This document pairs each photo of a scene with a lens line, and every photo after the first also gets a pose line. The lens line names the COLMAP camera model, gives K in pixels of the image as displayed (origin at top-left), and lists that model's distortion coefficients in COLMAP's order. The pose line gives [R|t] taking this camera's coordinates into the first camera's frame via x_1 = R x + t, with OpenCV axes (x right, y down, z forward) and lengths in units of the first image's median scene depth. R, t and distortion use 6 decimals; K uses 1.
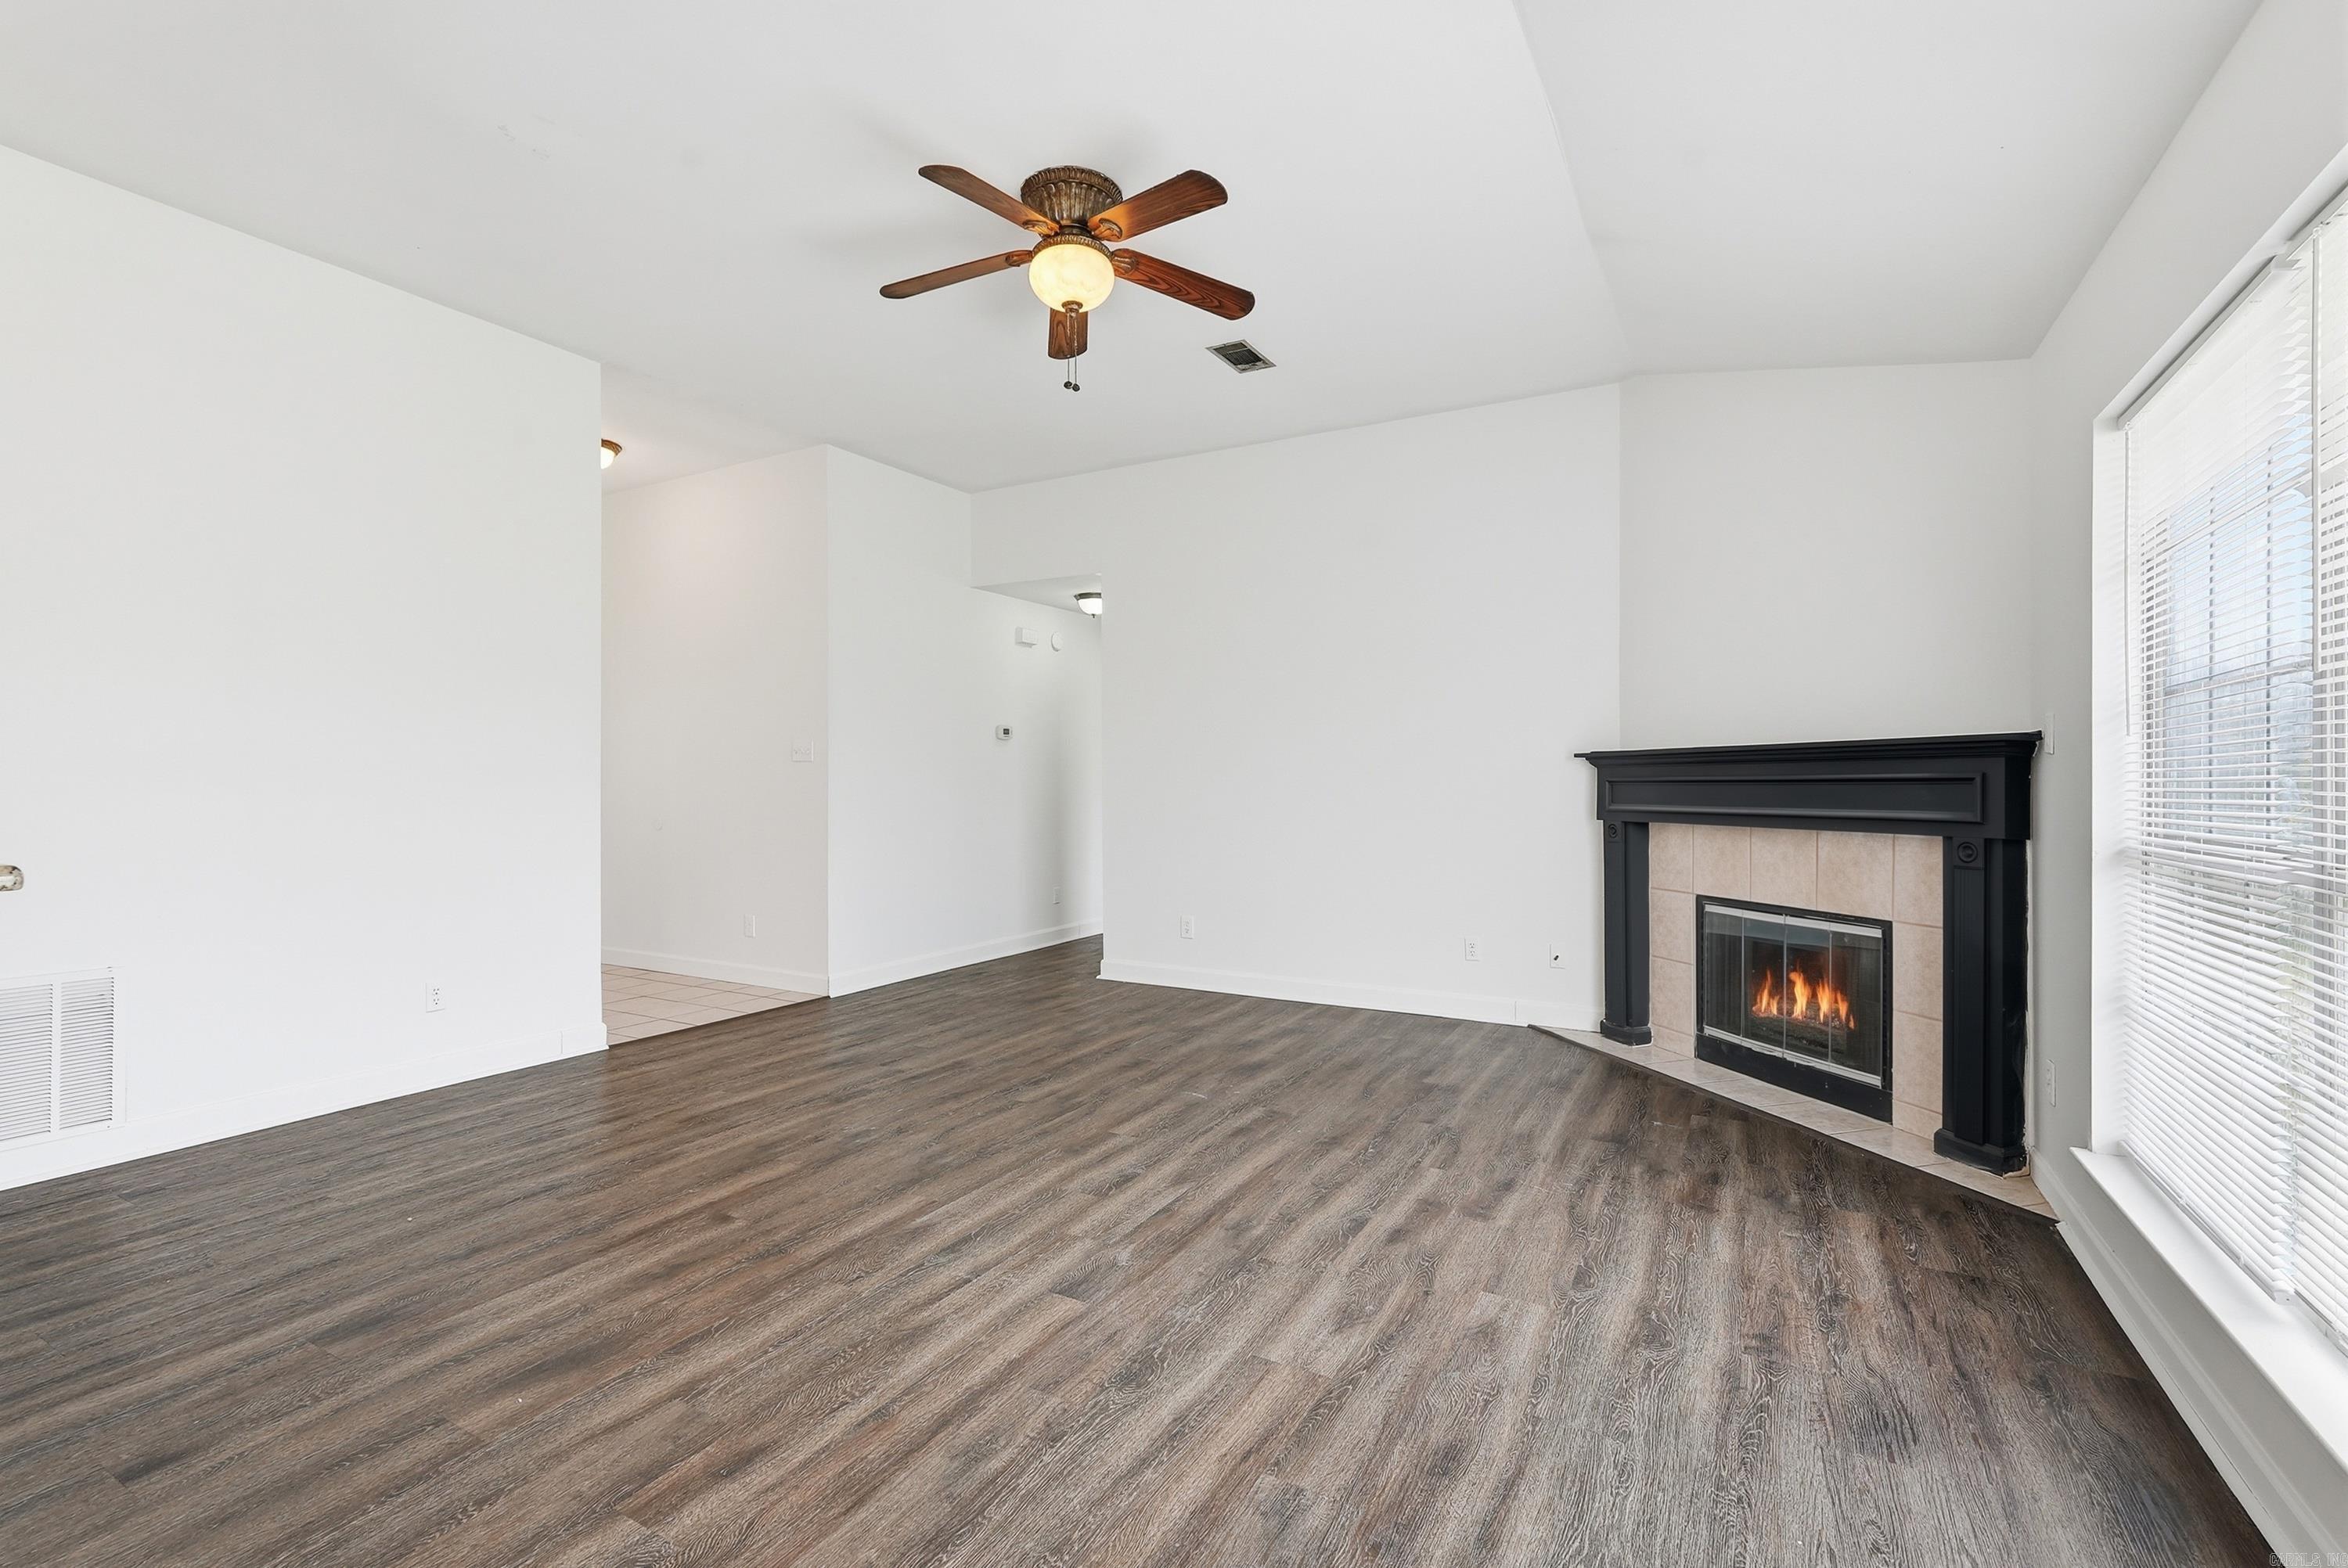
lens RADIAL K [[1048.6, 0, 1179.3], [0, 1048.6, 784.7], [0, 0, 1]] dist [-0.011872, 0.006651]
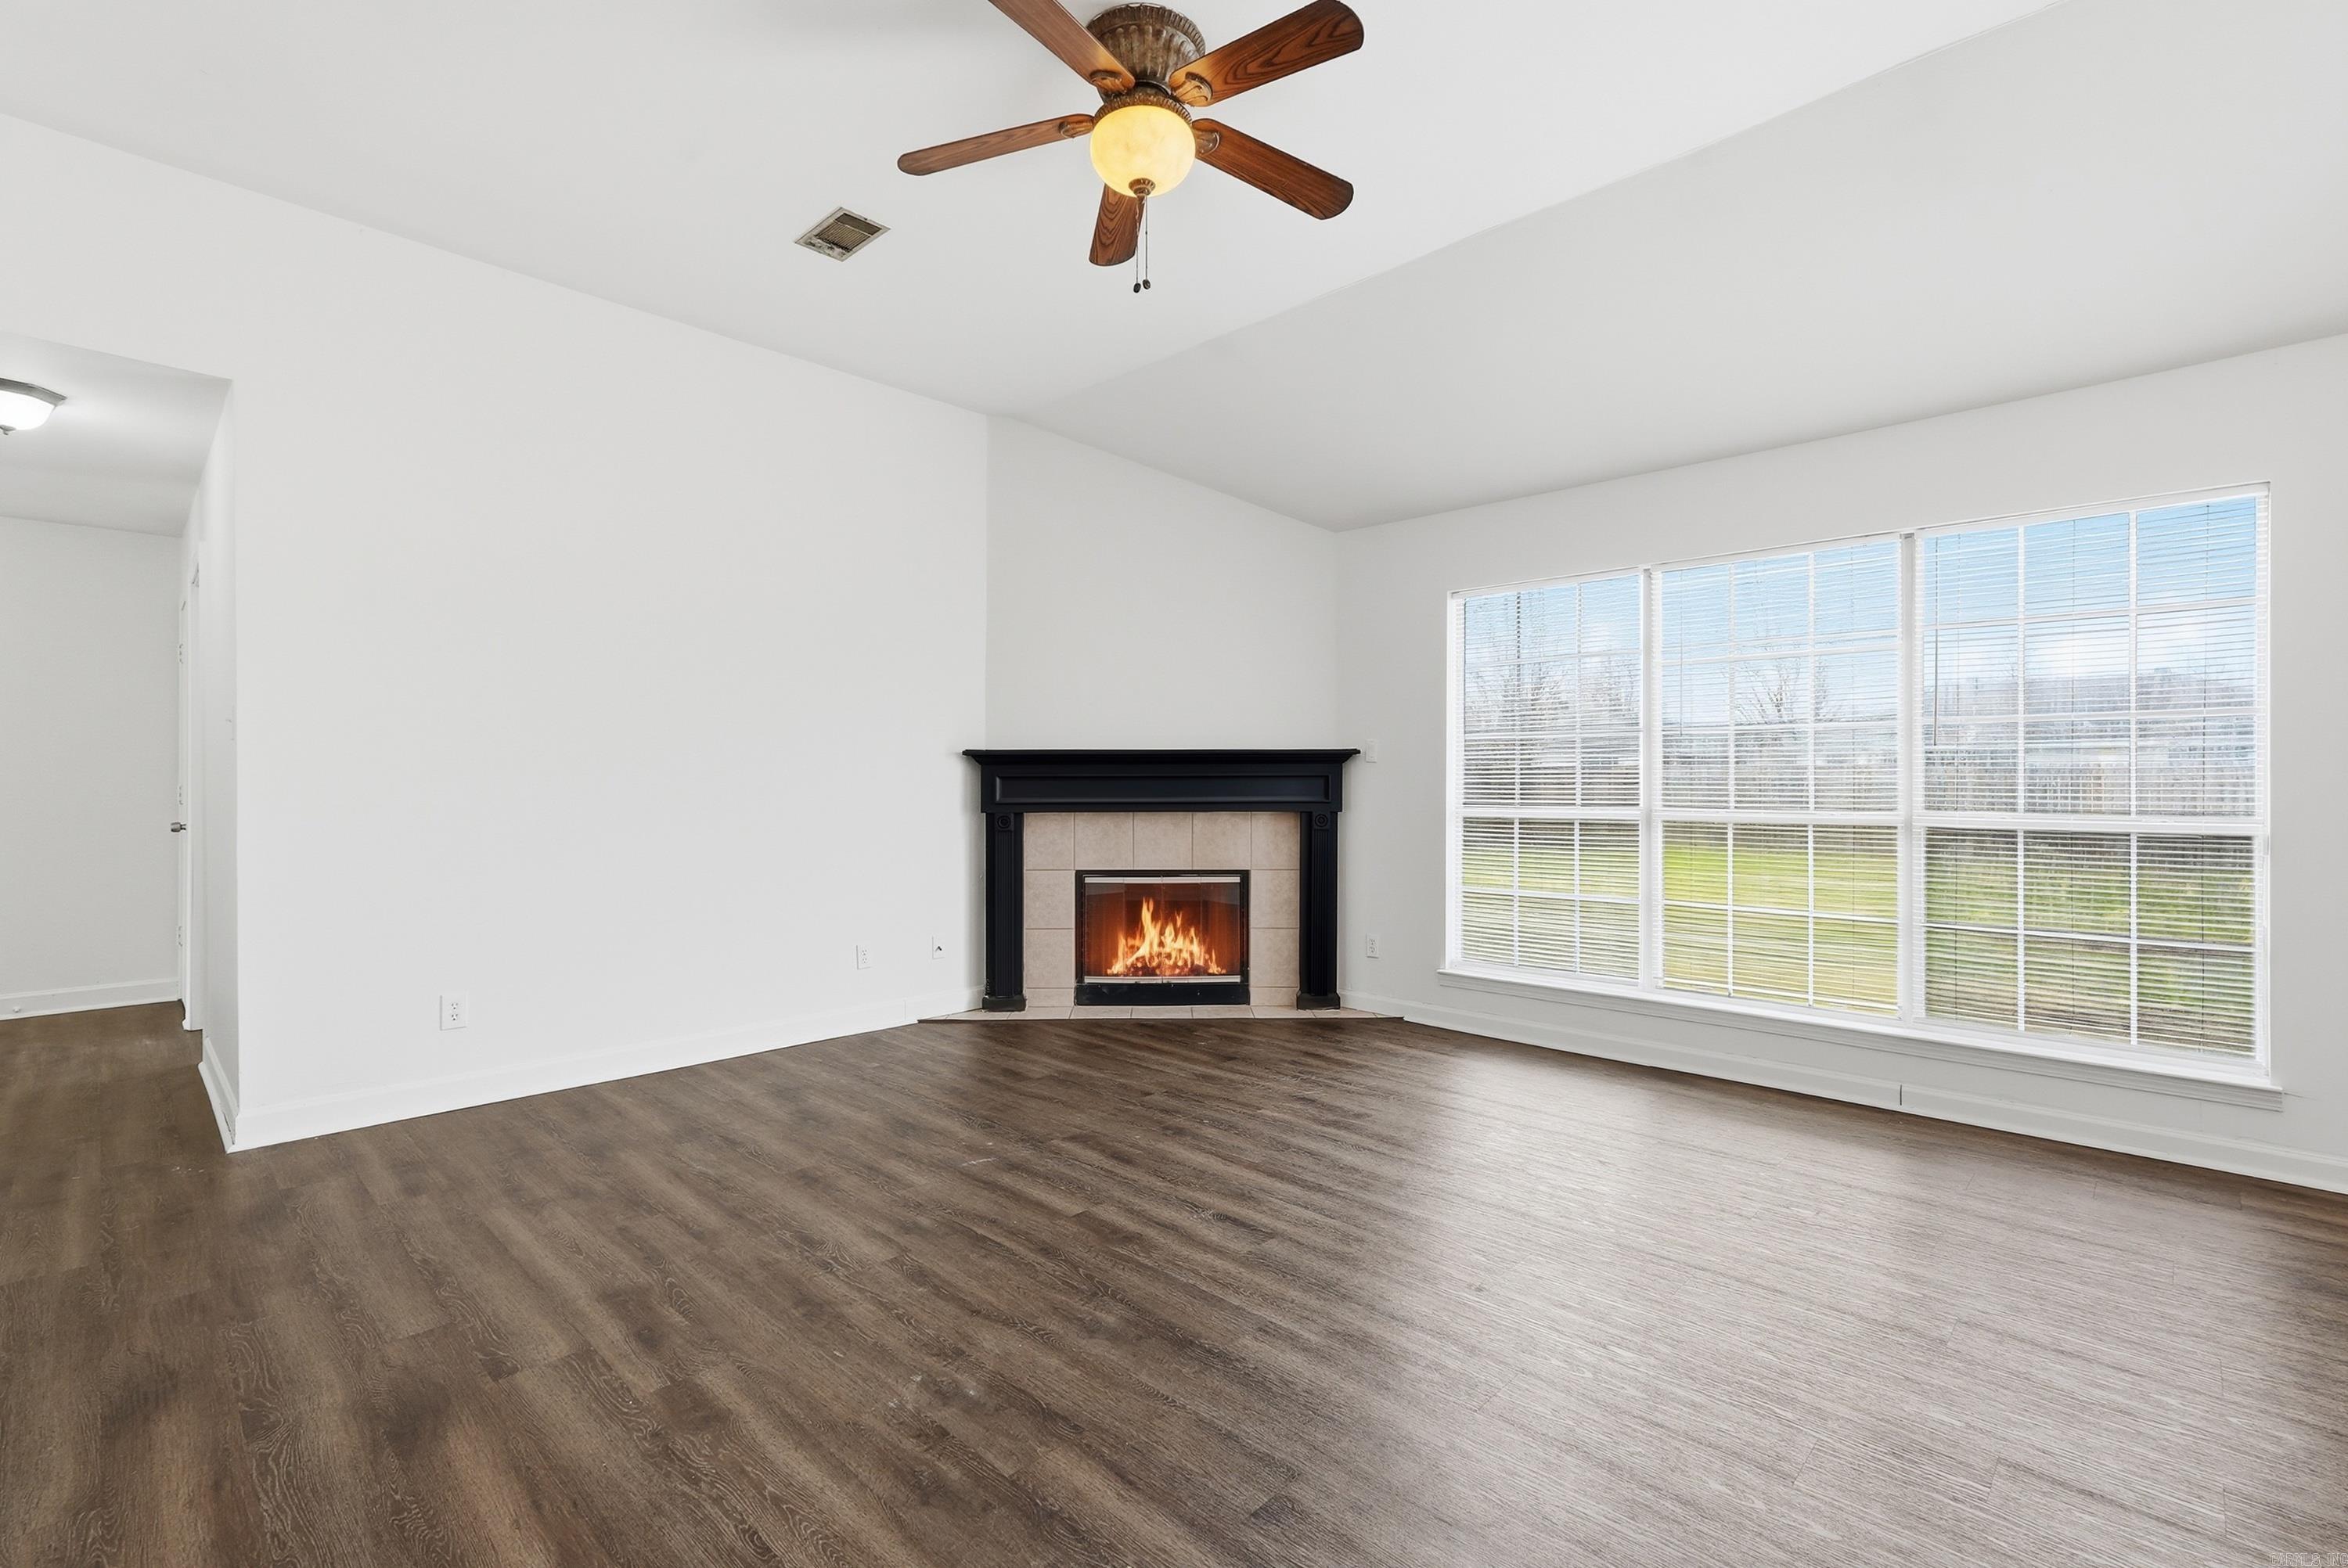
lens RADIAL K [[1048.6, 0, 1173.1], [0, 1048.6, 776.1], [0, 0, 1]] dist [-0.011872, 0.006651]
pose [[0.254708, 0.003658, 0.967011, -0.799386], [-0.000105, 0.999993, -0.003756, 0.000303], [-0.967018, 0.000855, 0.254706, 0.706571]]
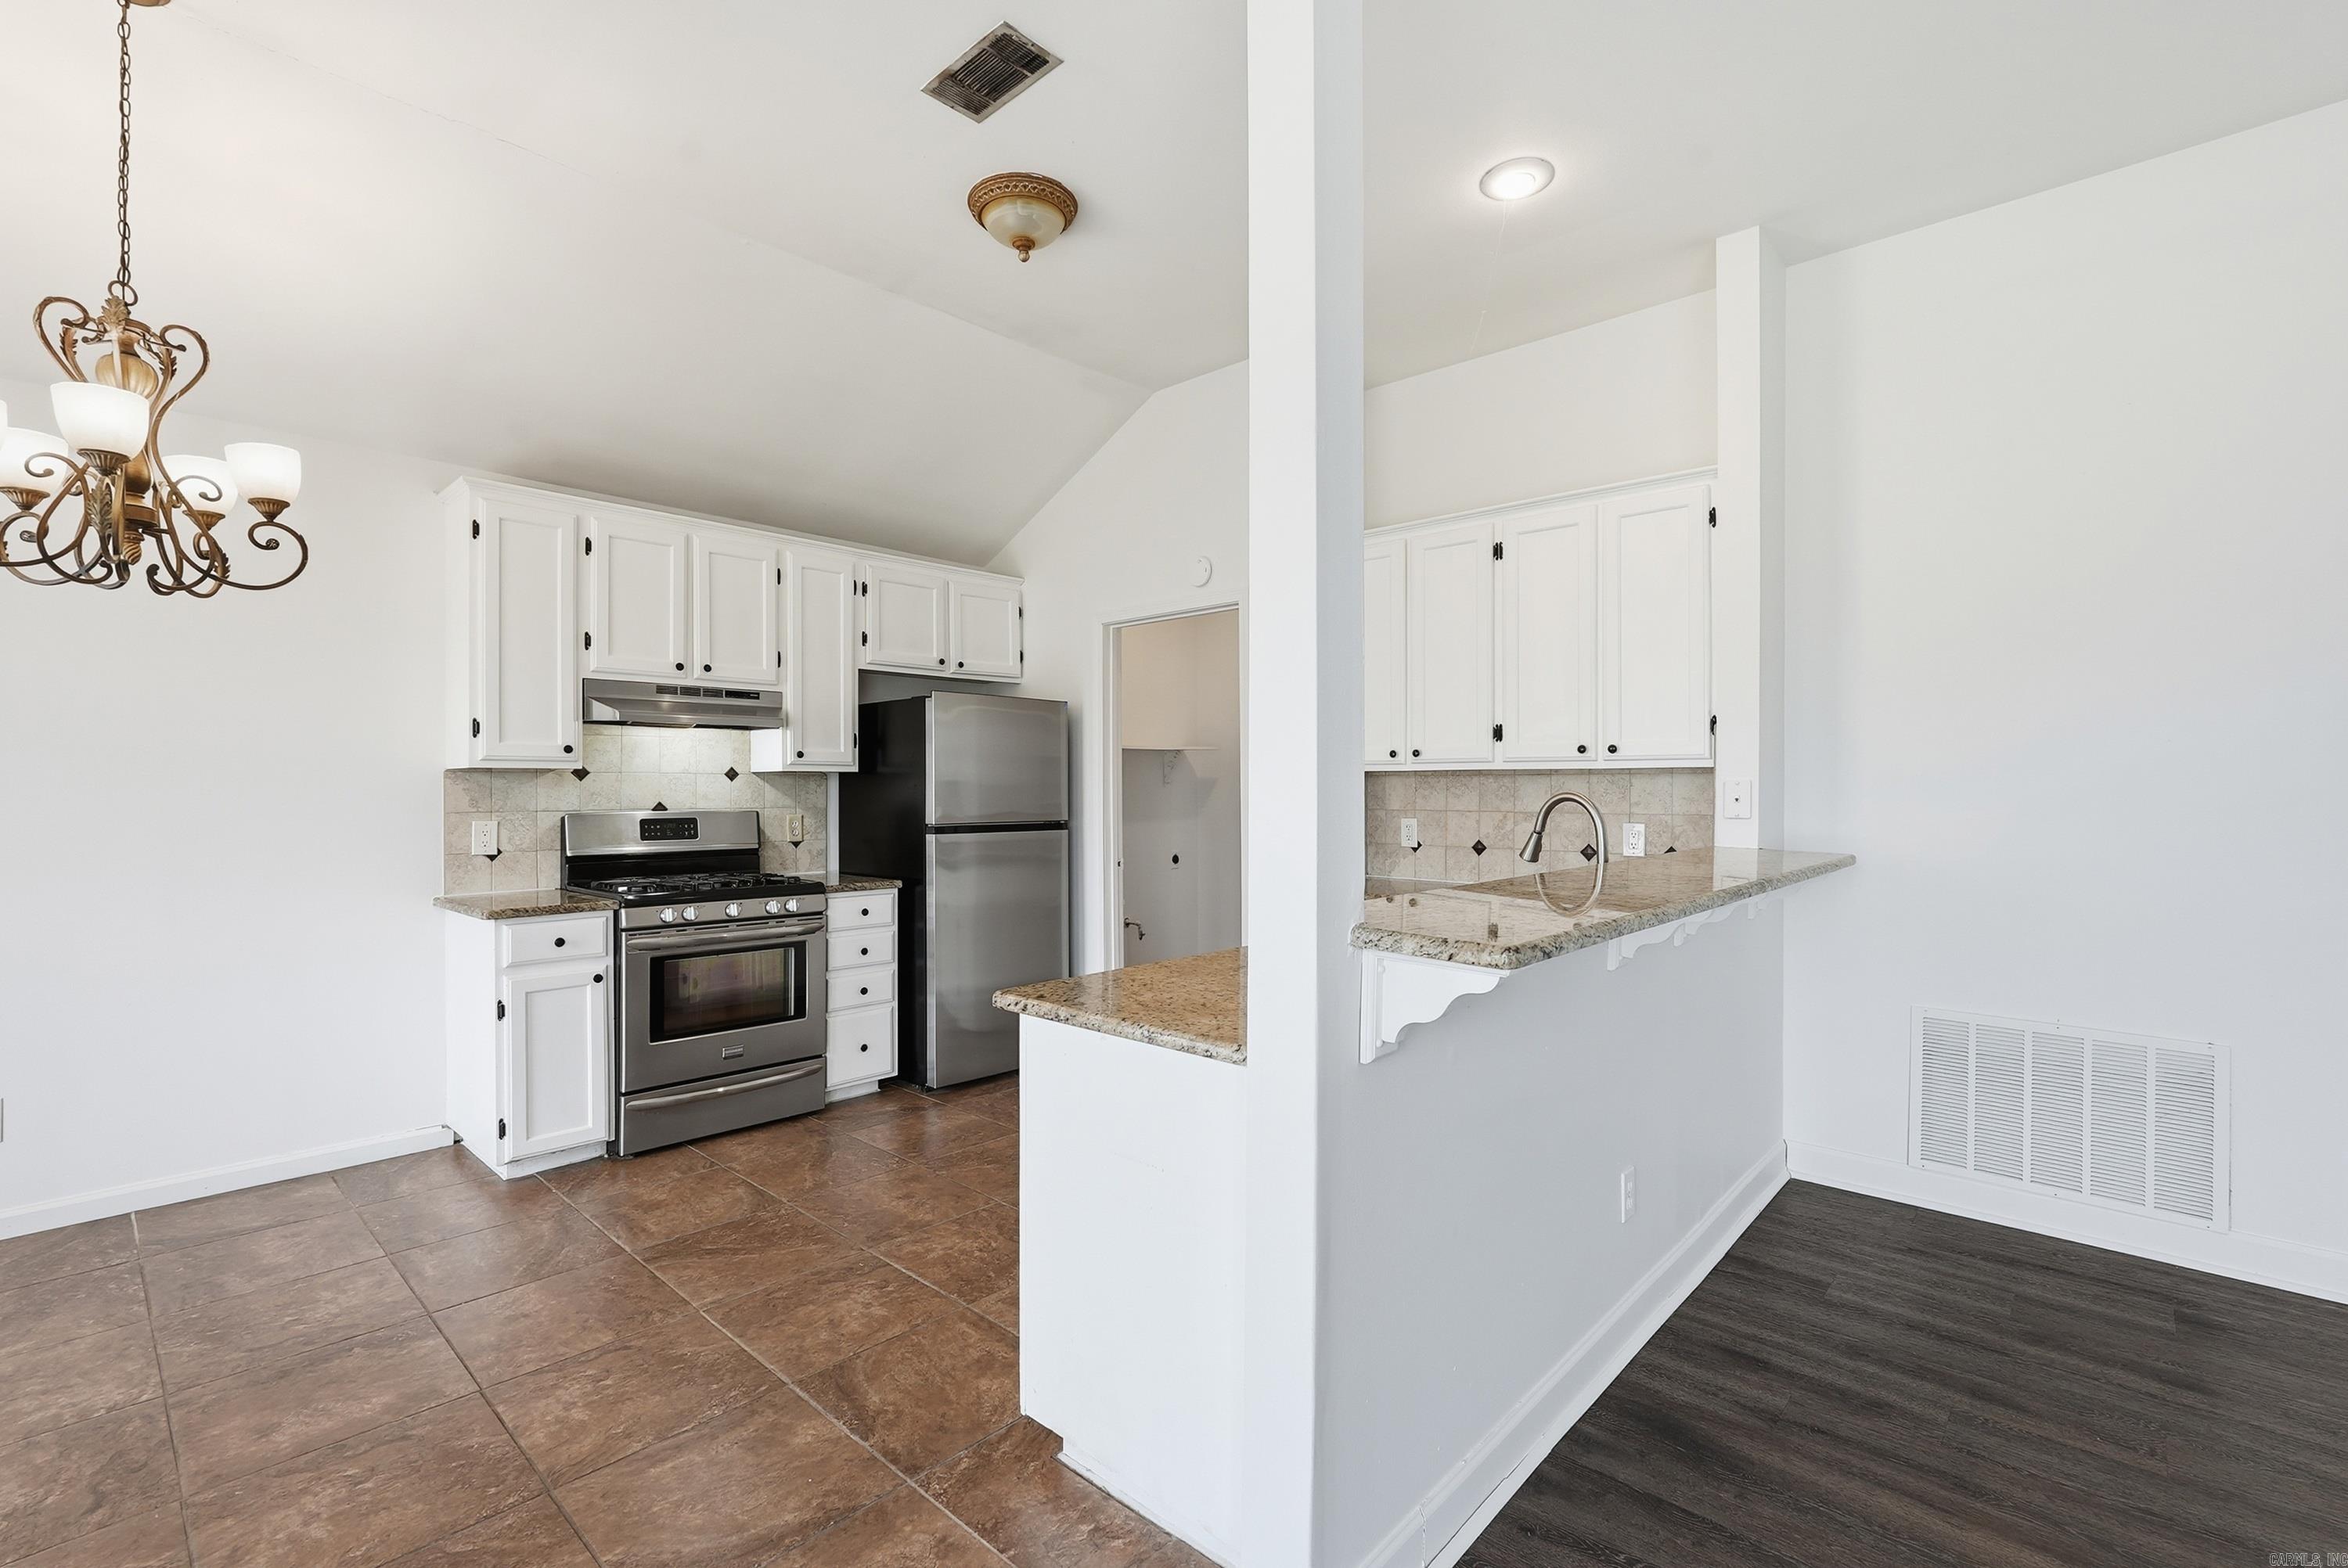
lens RADIAL K [[1048.6, 0, 1176.0], [0, 1048.6, 784.2], [0, 0, 1]] dist [-0.011872, 0.006651]
pose [[-0.234937, 0.000742, -0.972010, 0.014210], [-0.003972, 0.999991, 0.001723, -0.033043], [0.972002, 0.004266, -0.234932, 0.314825]]
